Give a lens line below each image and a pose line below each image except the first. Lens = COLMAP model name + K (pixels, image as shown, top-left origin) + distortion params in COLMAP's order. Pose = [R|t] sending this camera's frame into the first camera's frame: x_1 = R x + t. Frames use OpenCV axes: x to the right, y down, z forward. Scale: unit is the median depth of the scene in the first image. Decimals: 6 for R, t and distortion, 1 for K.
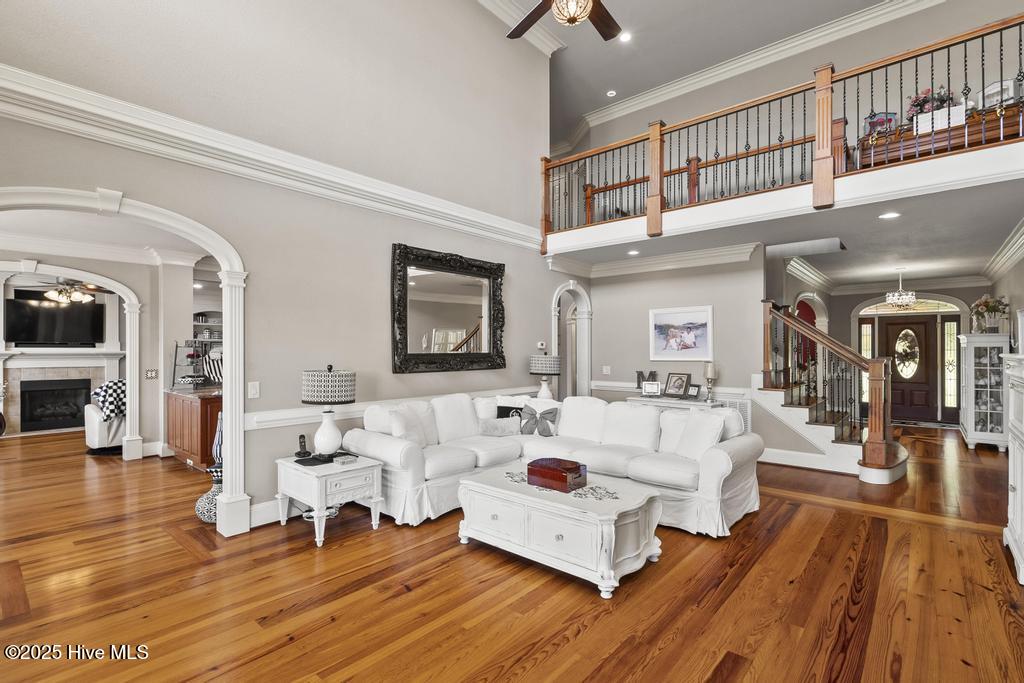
lens RADIAL K [[477.4, 0, 512.1], [0, 477.4, 345.8], [0, 0, 1]] dist [0.000378, 0.000095]
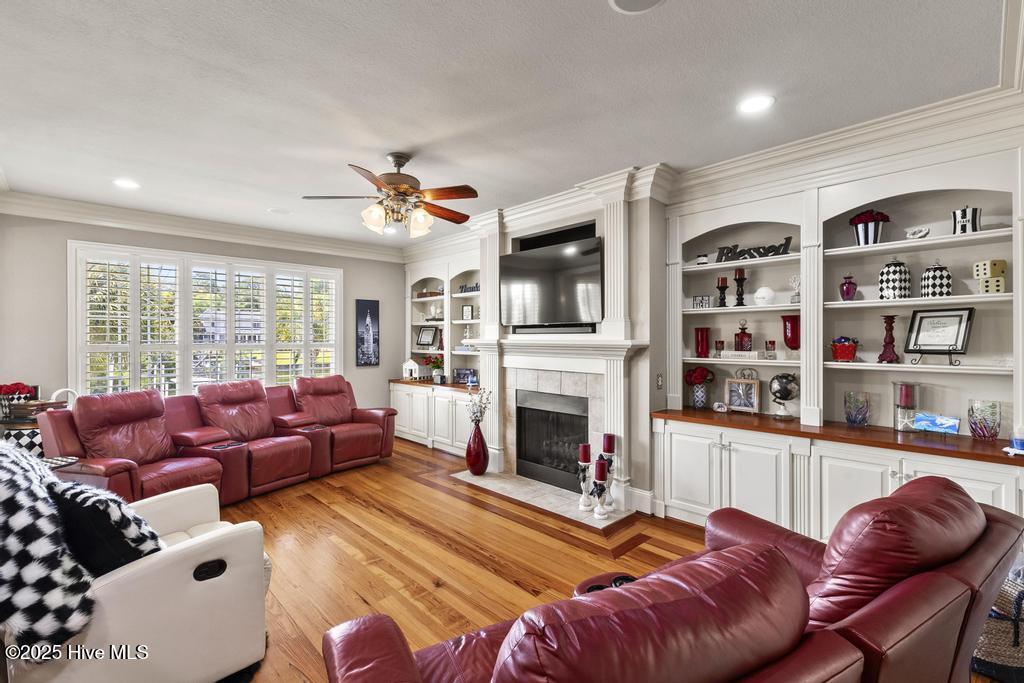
lens RADIAL K [[459.7, 0, 515.0], [0, 459.7, 340.3], [0, 0, 1]] dist [0.000643, 0.000205]
pose [[-0.089781, 0.007427, -0.995934, -0.444066], [0.006614, 0.999955, 0.006861, 0.008124], [0.995940, -0.005972, -0.089826, 1.032721]]
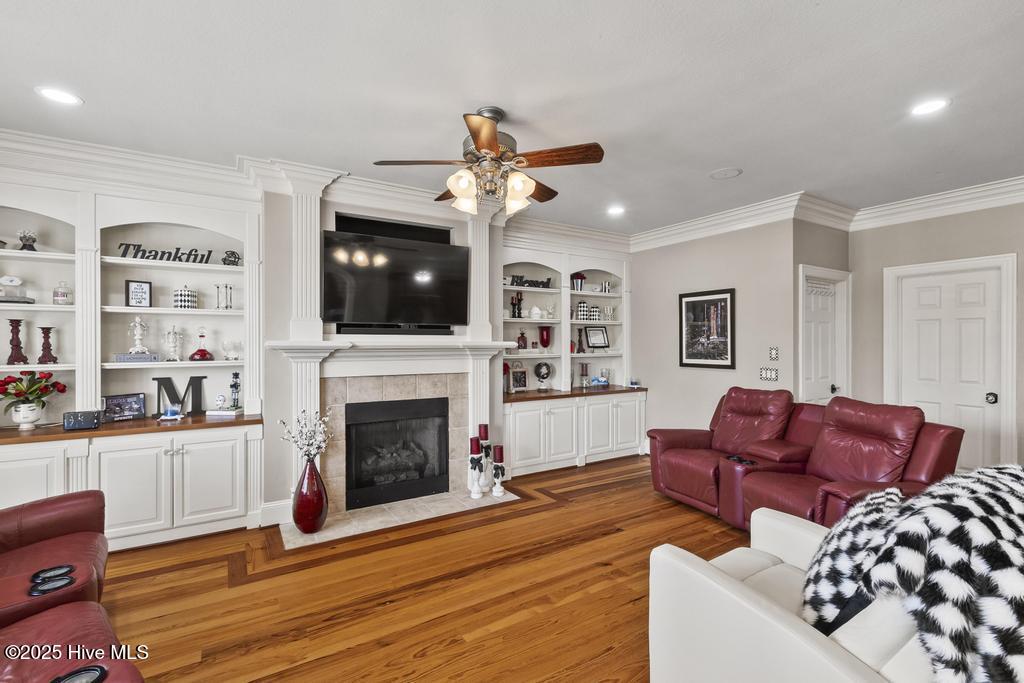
lens RADIAL K [[459.7, 0, 514.1], [0, 459.7, 341.4], [0, 0, 1]] dist [0.000643, 0.000205]
pose [[0.955257, 0.003974, -0.295750, -0.718433], [-0.001544, 0.999963, 0.008450, 0.006842], [0.295773, -0.007615, 0.955228, 0.598993]]
